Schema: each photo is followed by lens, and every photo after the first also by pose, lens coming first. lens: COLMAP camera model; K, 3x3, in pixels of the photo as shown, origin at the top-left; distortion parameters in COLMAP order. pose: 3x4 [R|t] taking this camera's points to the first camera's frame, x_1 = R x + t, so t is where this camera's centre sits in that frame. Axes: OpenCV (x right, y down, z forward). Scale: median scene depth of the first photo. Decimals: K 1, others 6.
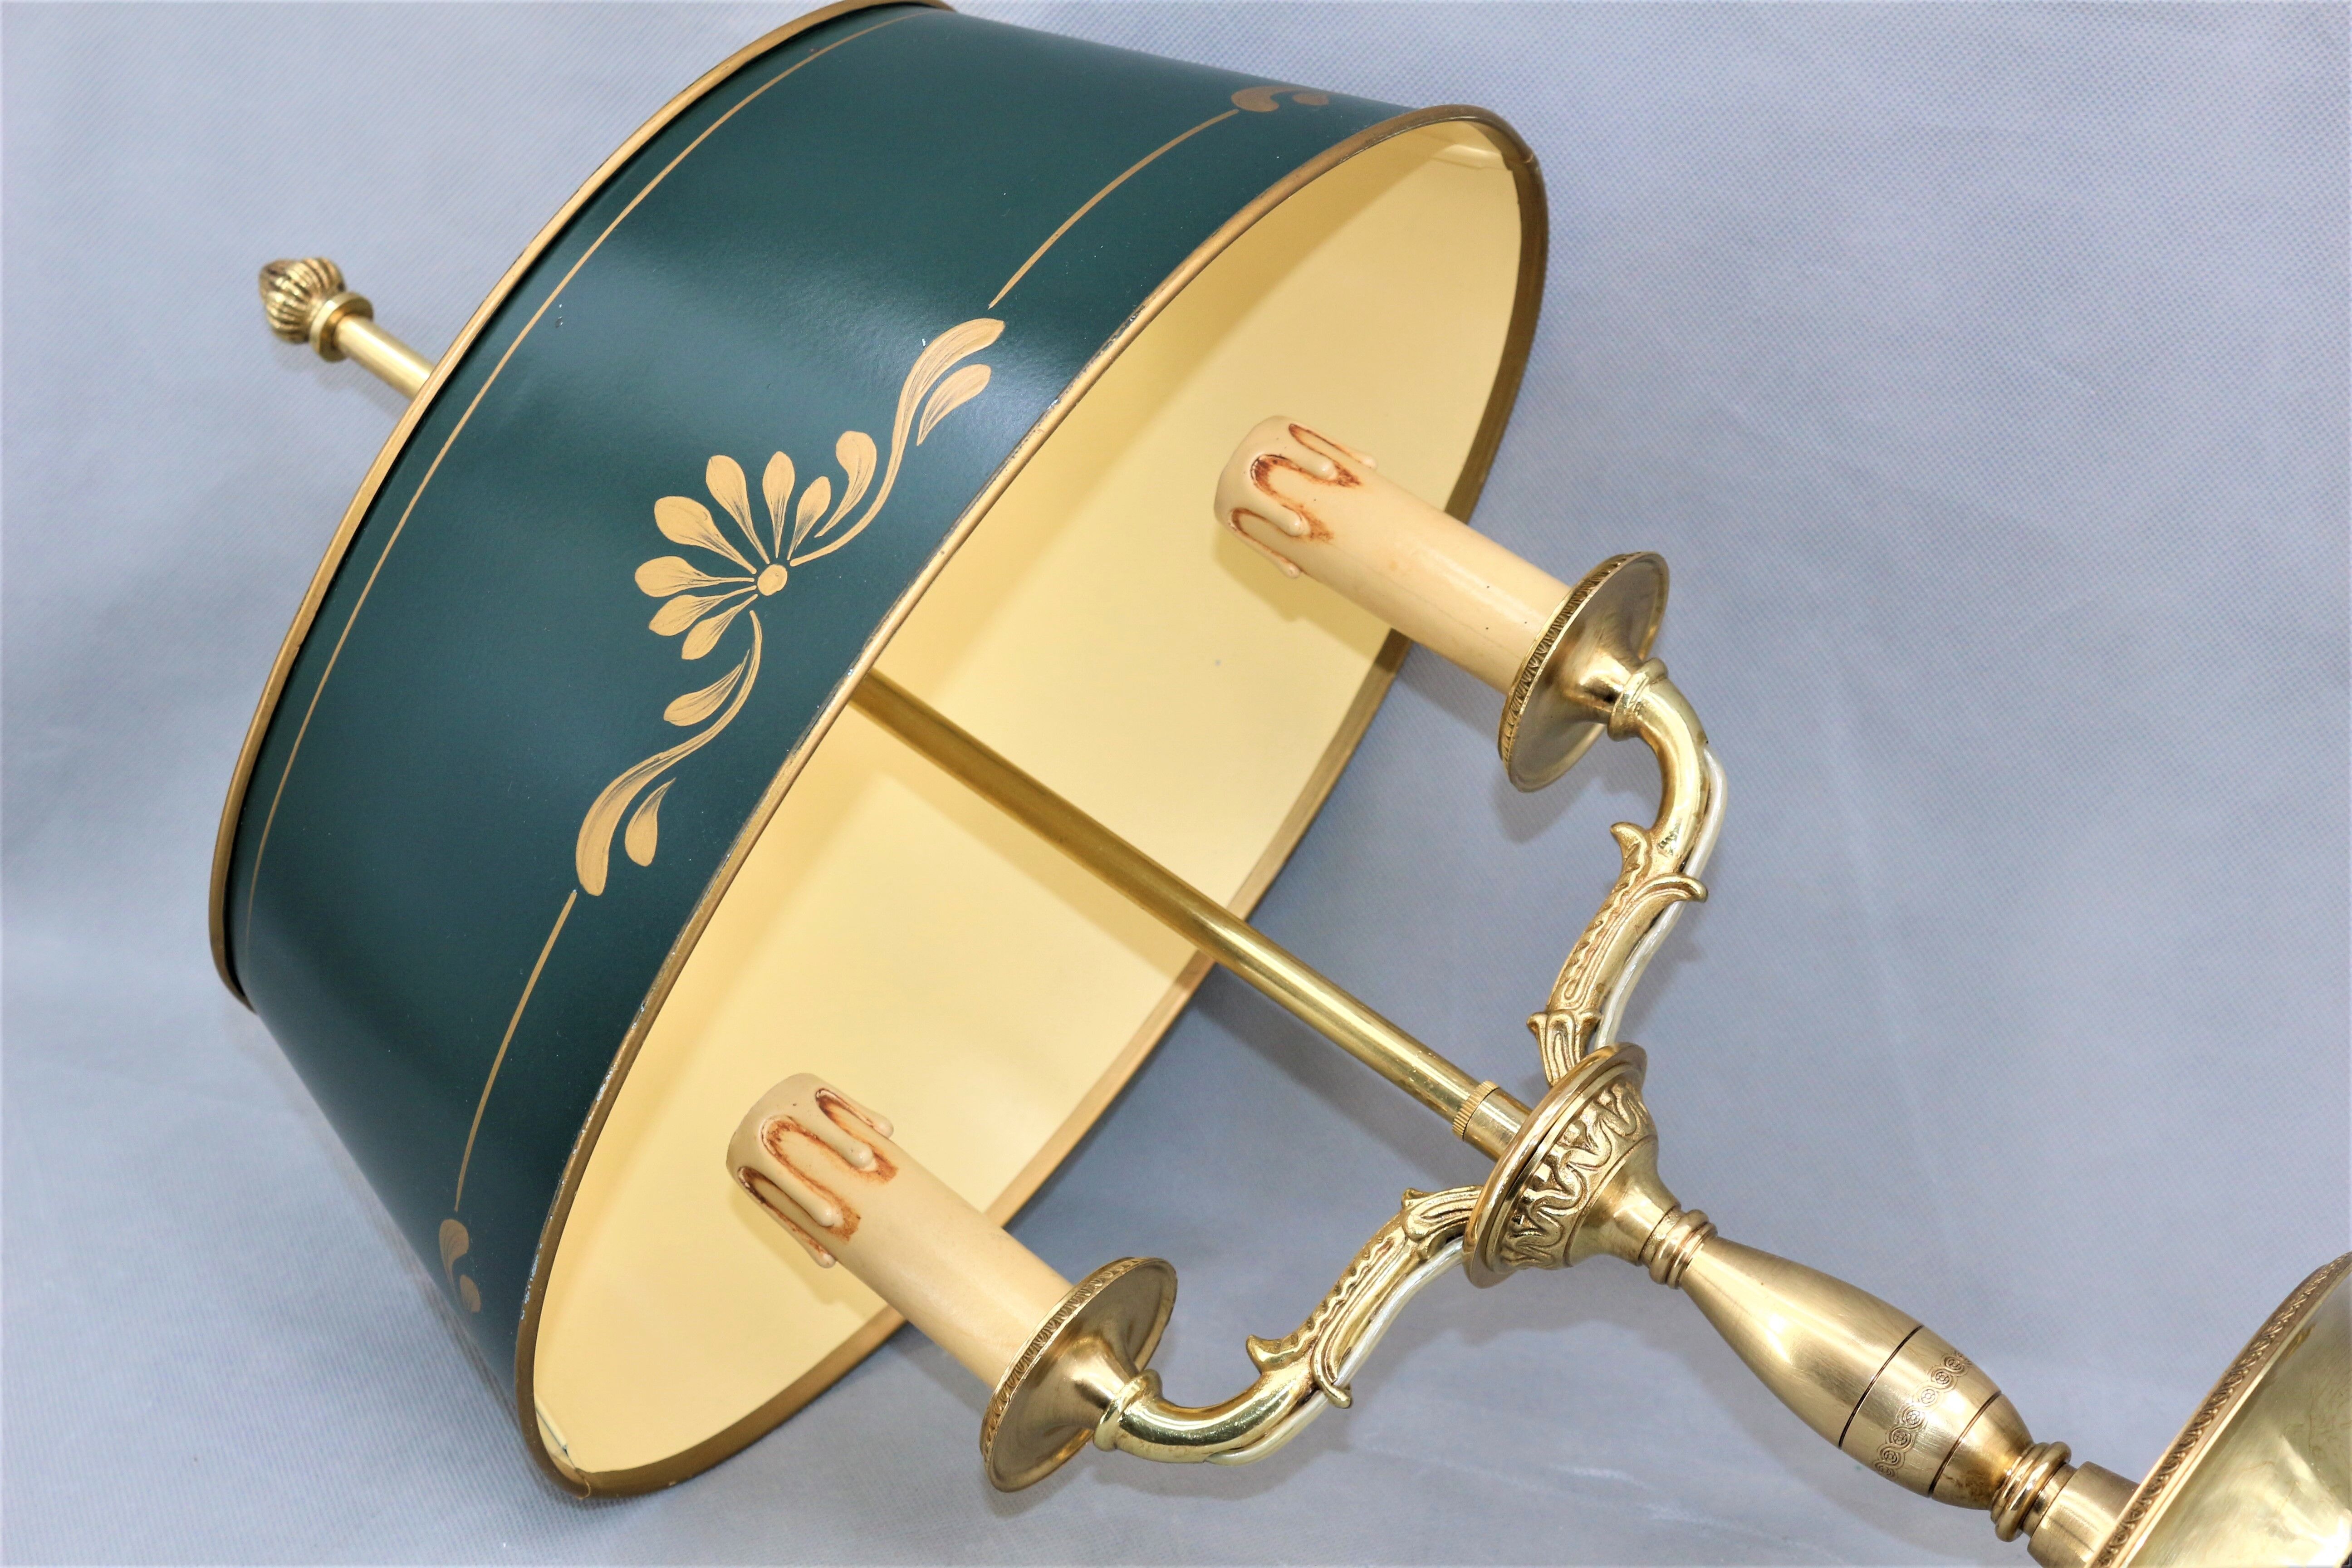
lens RADIAL K [[3733.7, 0, 1288.1], [0, 3733.7, 789.8], [0, 0, 1]] dist [-0.013025, 0.000654]
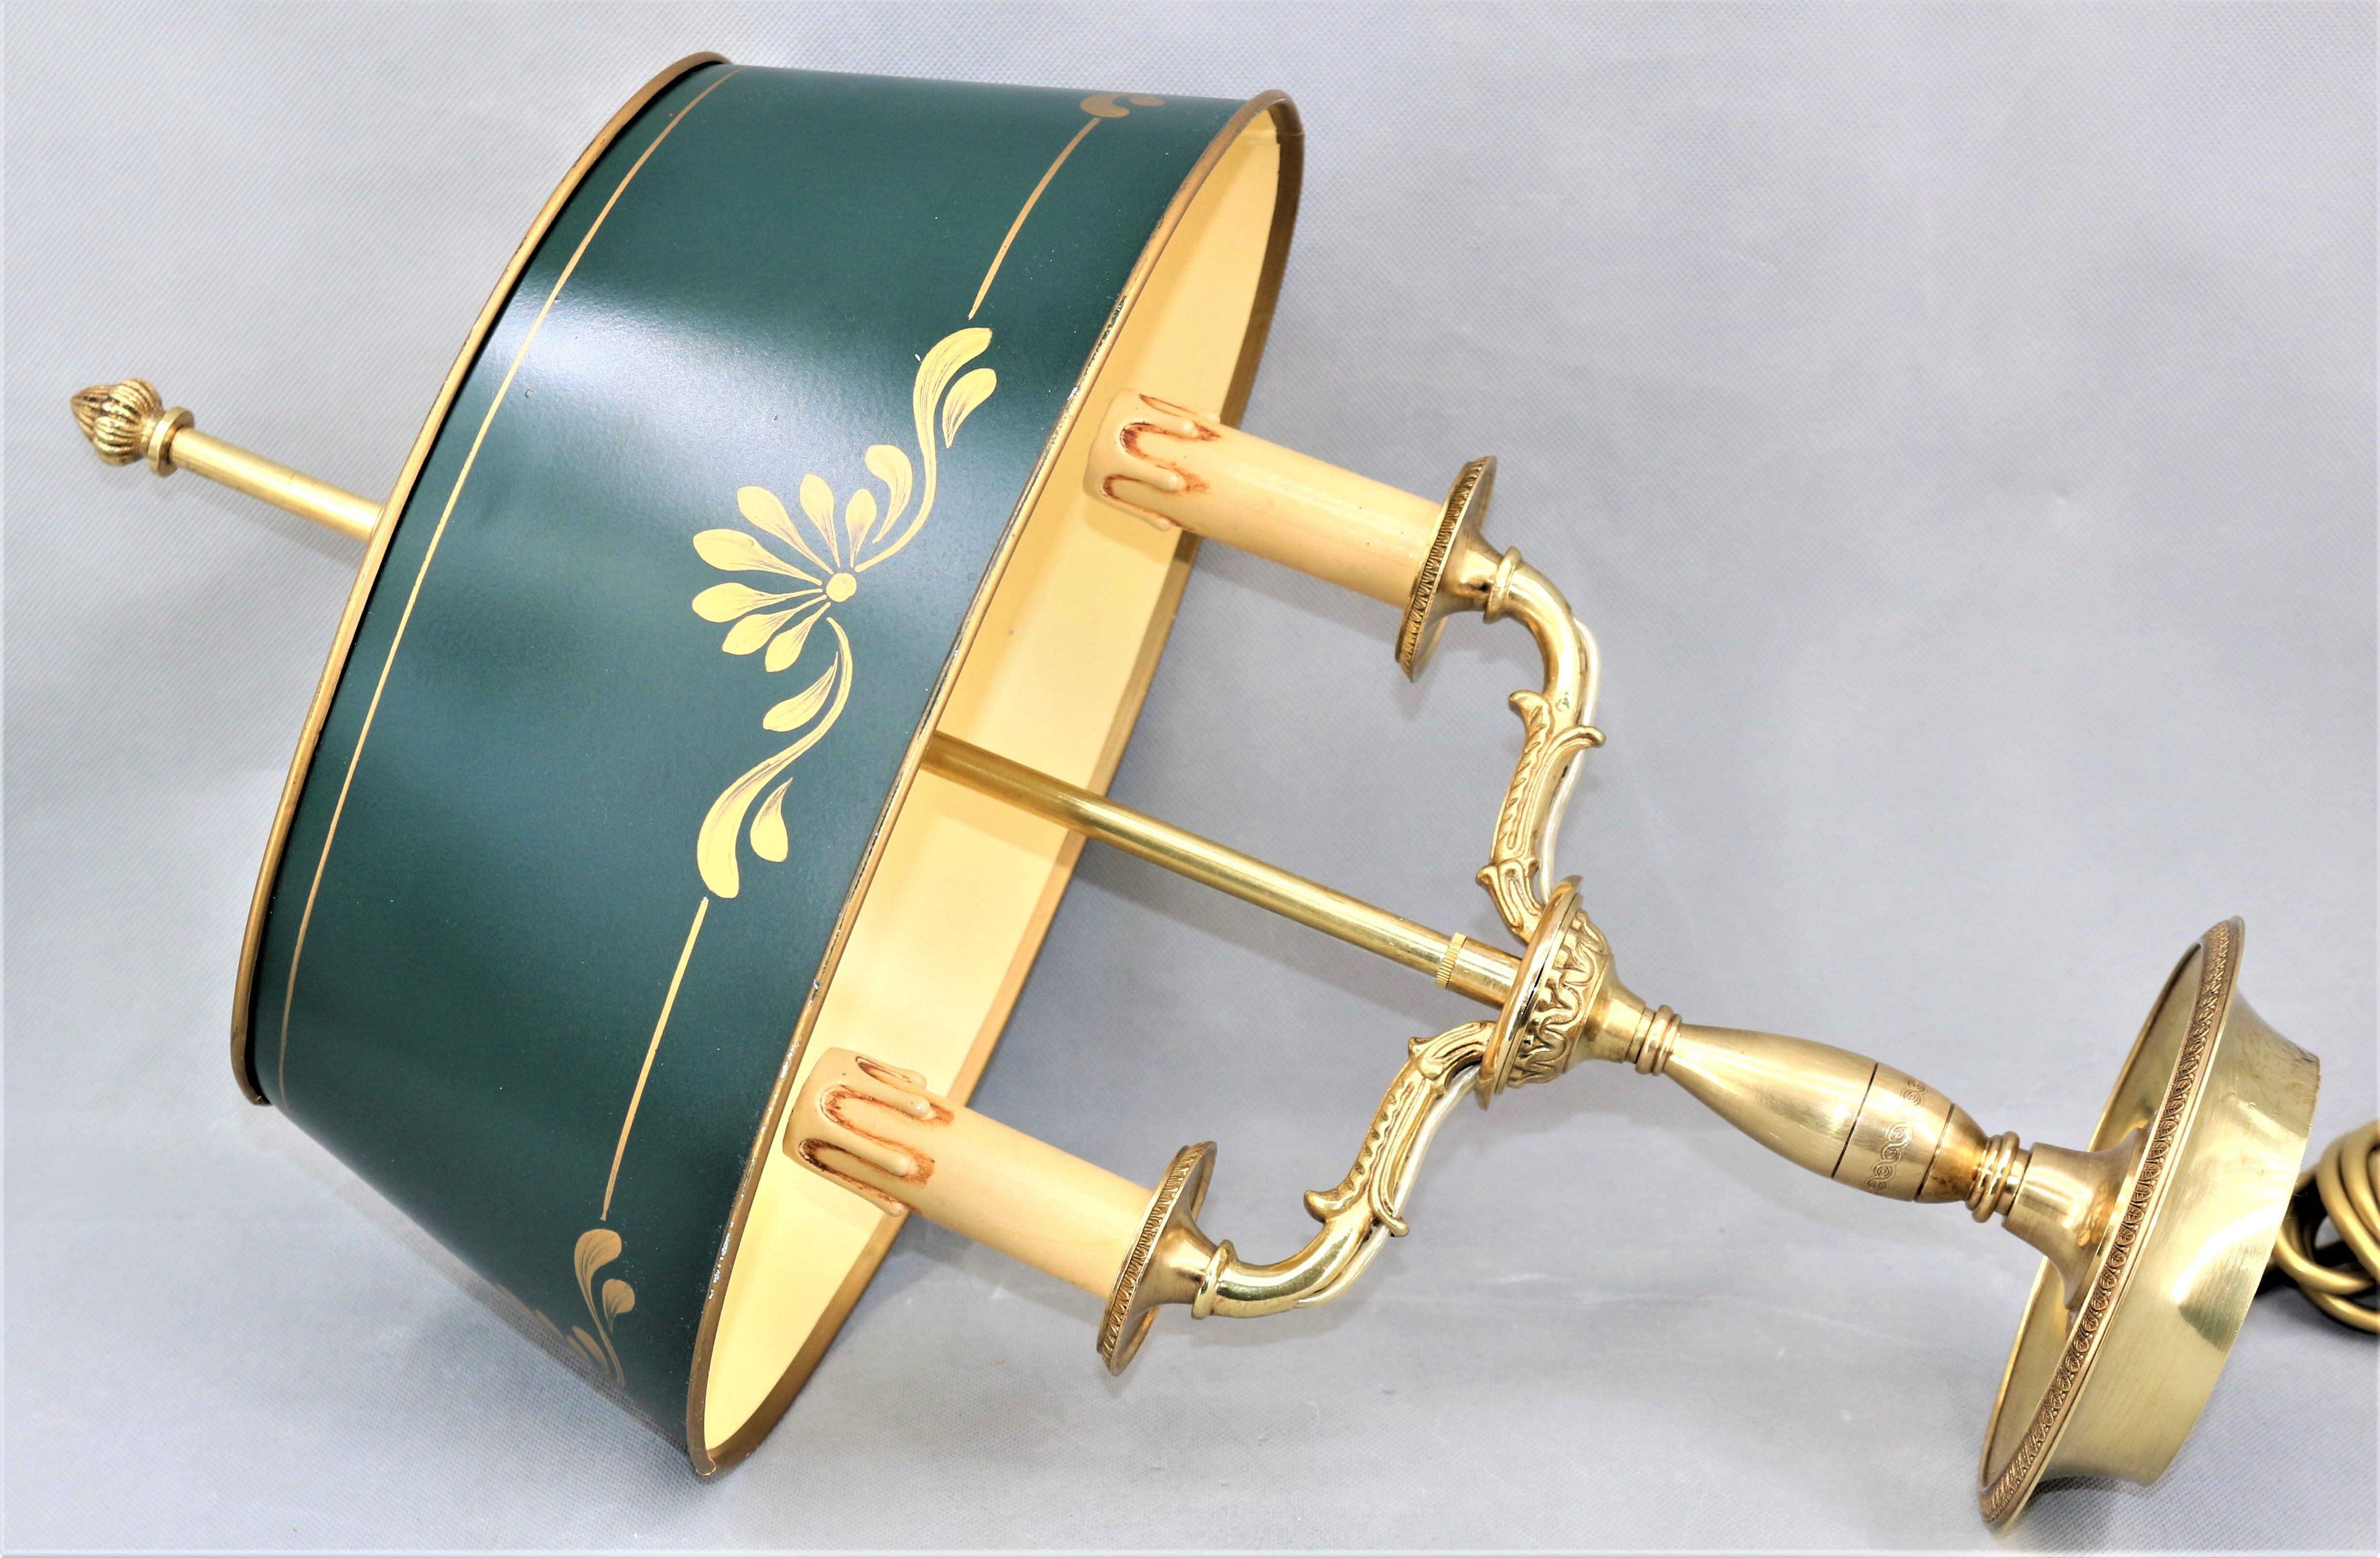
lens RADIAL K [[3932.2, 0, 1192.8], [0, 3932.2, 776.9], [0, 0, 1]] dist [-0.004037, -0.022791]
pose [[0.949416, -0.169228, 0.264522, -0.335484], [0.171567, 0.985067, 0.014412, 0.000097], [-0.263011, 0.031700, 0.964272, -0.138211]]
